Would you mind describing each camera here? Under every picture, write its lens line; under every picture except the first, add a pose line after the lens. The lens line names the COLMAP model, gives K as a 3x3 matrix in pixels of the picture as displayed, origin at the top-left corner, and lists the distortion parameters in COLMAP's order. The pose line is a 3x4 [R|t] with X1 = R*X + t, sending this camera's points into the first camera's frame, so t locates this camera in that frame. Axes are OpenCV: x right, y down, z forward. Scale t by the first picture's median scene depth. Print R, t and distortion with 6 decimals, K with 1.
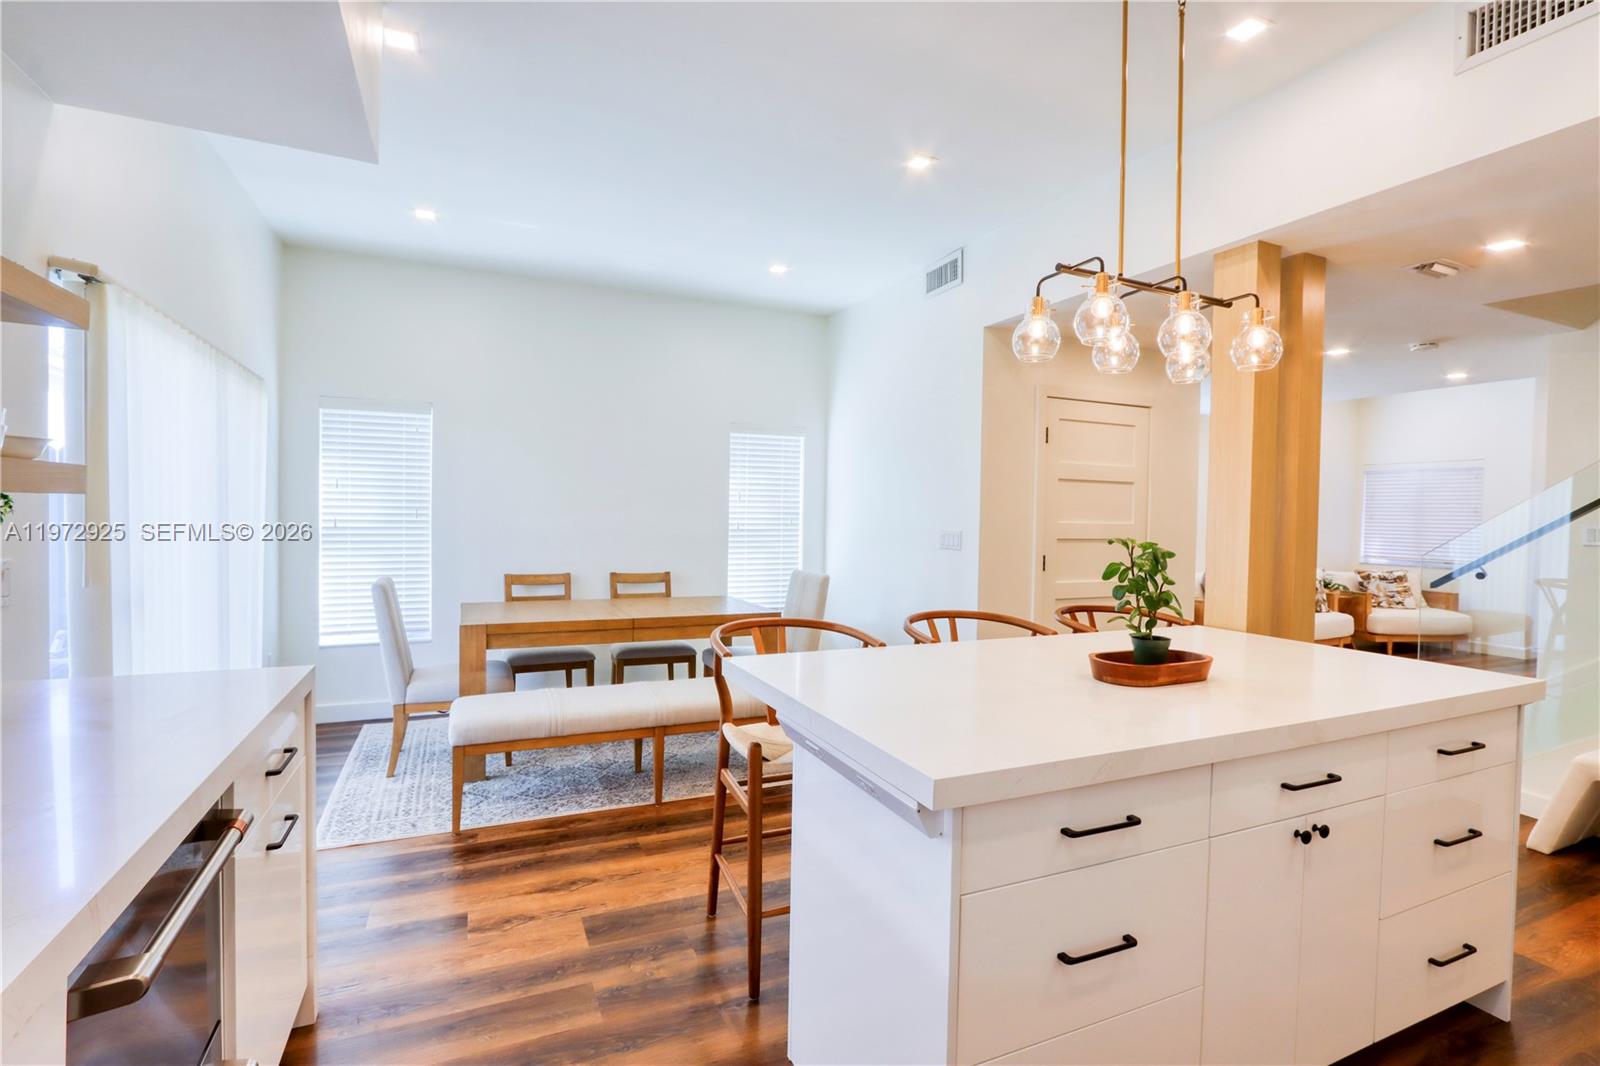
lens RADIAL K [[743.3, 0, 793.9], [0, 743.3, 528.9], [0, 0, 1]] dist [-0.026213, 0.007108]
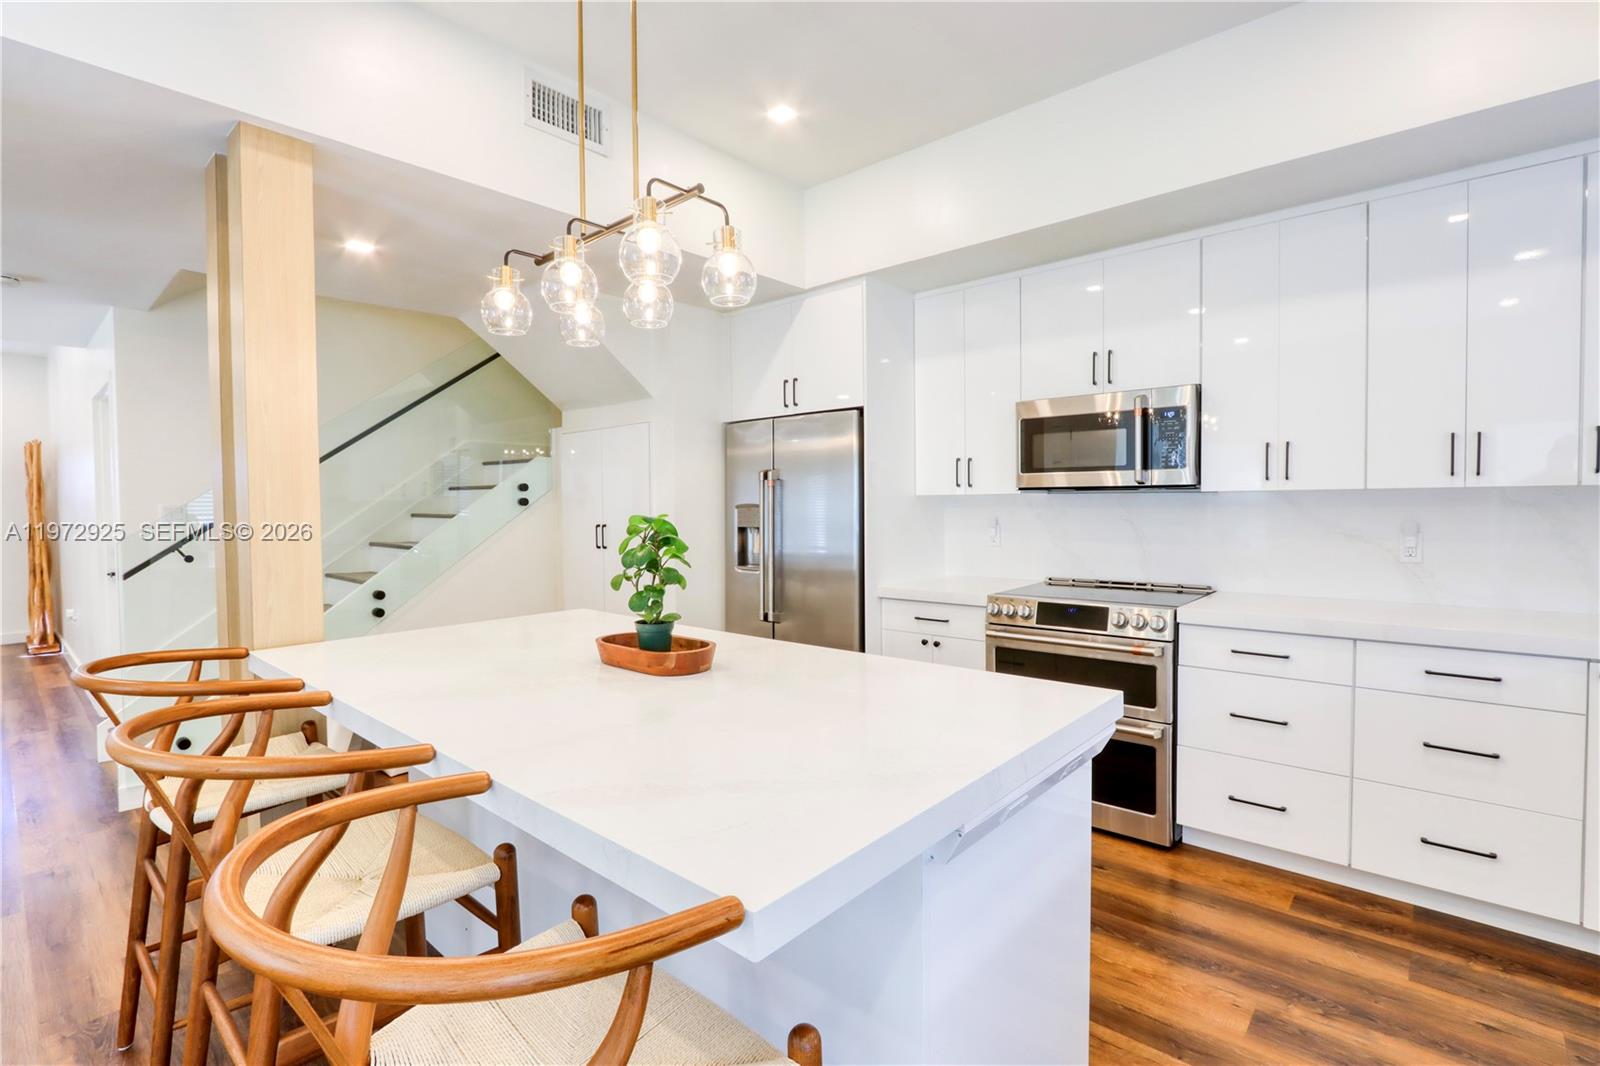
lens RADIAL K [[739.9, 0, 794.1], [0, 739.9, 529.4], [0, 0, 1]] dist [-0.022191, 0.004186]
pose [[-0.414314, -0.042880, 0.909123, -0.198389], [0.023034, 0.998076, 0.057572, -0.008330], [-0.909843, 0.044793, -0.412529, 0.555072]]
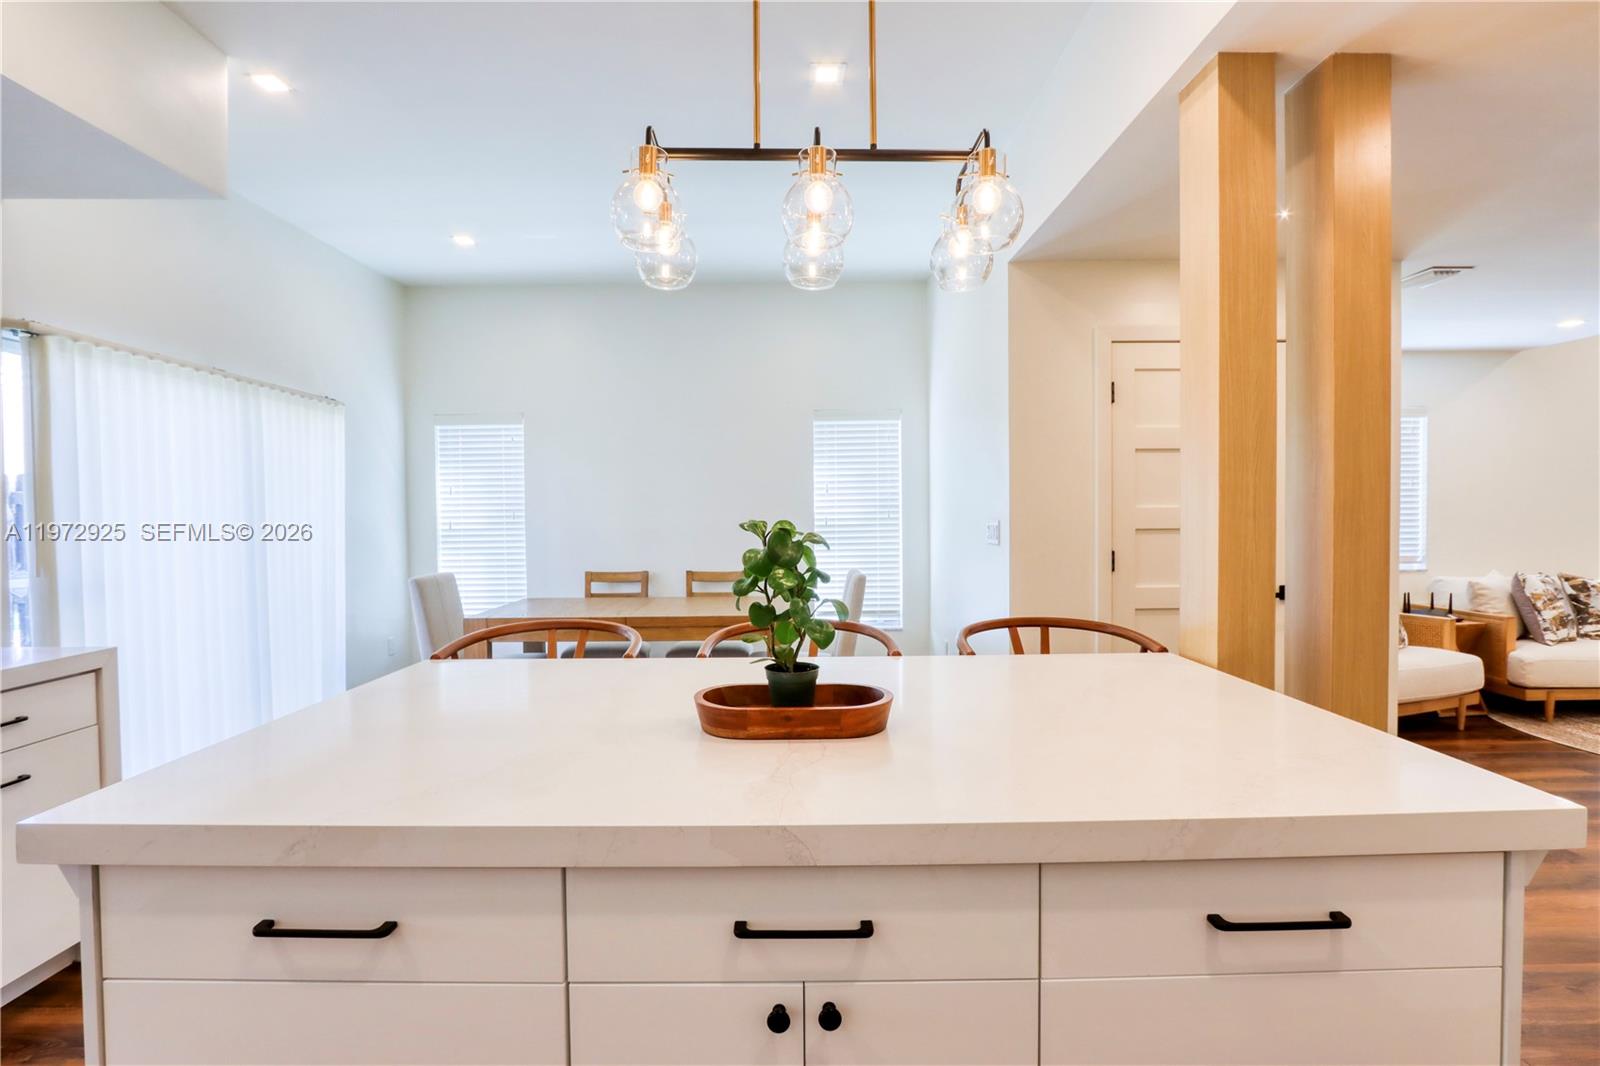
lens RADIAL K [[752.9, 0, 793.5], [0, 752.9, 529.4], [0, 0, 1]] dist [-0.025257, 0.005626]
pose [[0.915775, -0.015965, -0.401373, 0.348579], [0.016575, 0.999861, -0.001951, 0.009607], [0.401348, -0.004866, 0.915913, 0.165935]]
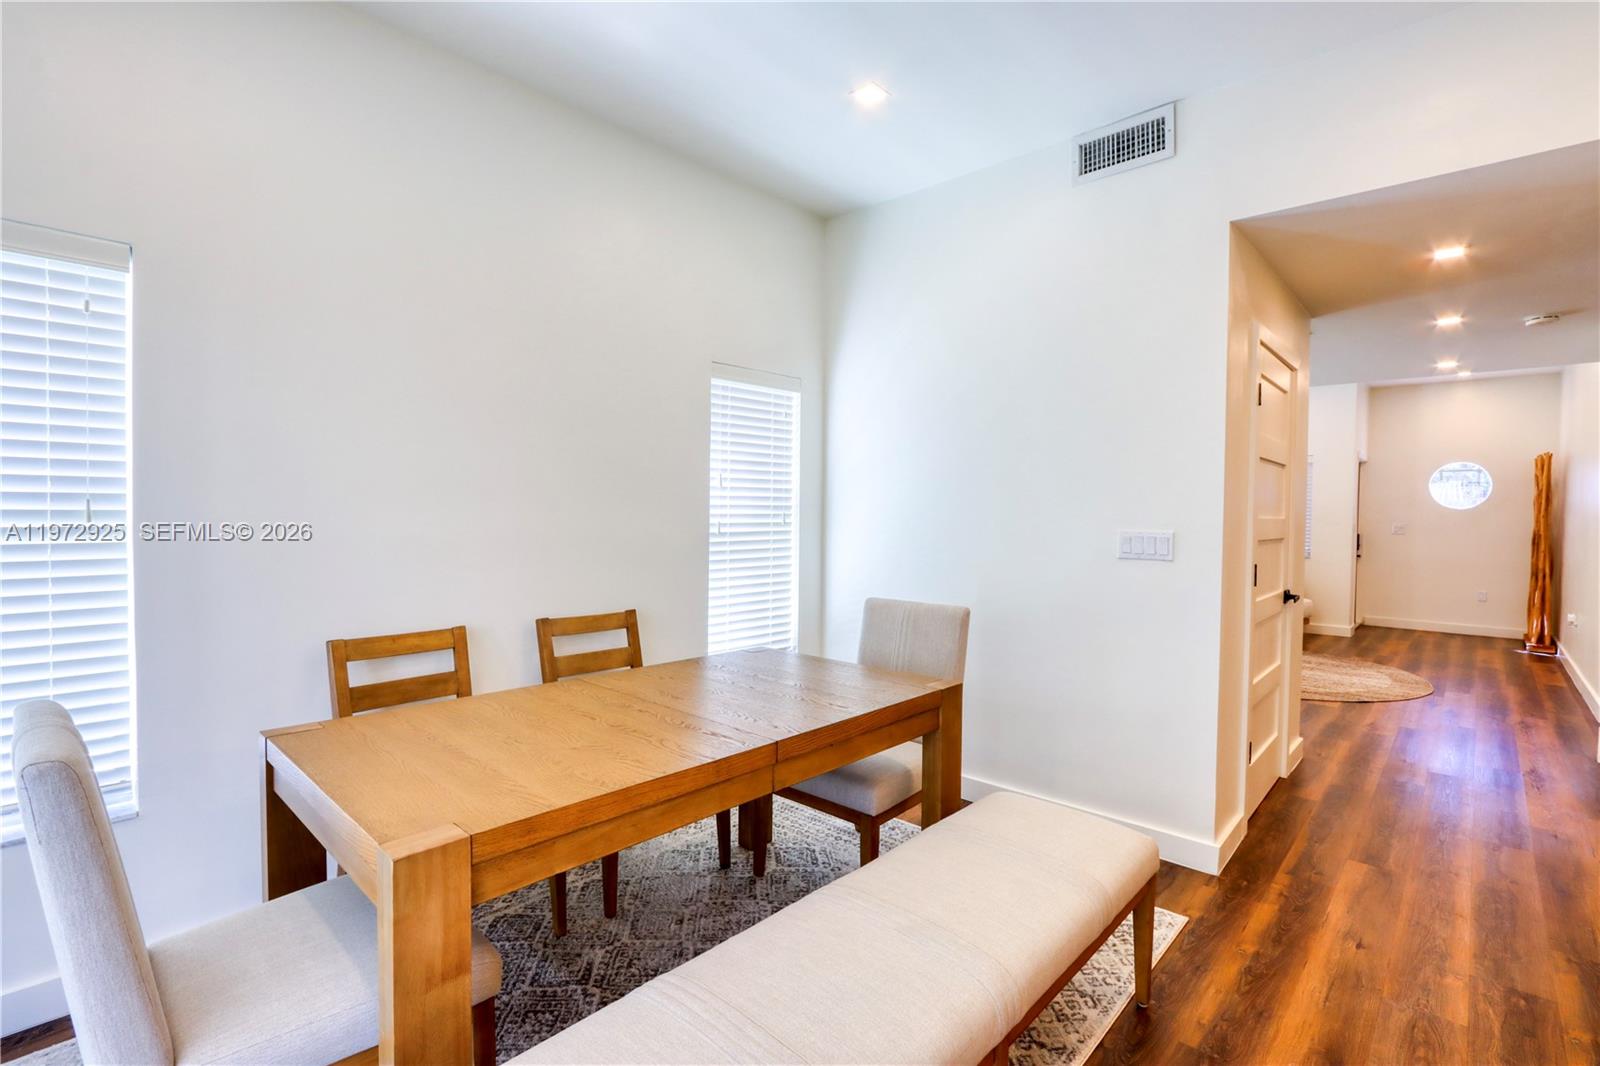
lens RADIAL K [[735.9, 0, 794.5], [0, 735.9, 528.8], [0, 0, 1]] dist [-0.017476, 0.000889]
pose [[0.920689, -0.015405, 0.389993, -0.341928], [0.012800, 0.999875, 0.009277, -0.010586], [-0.390087, -0.003549, 0.920771, 0.532380]]
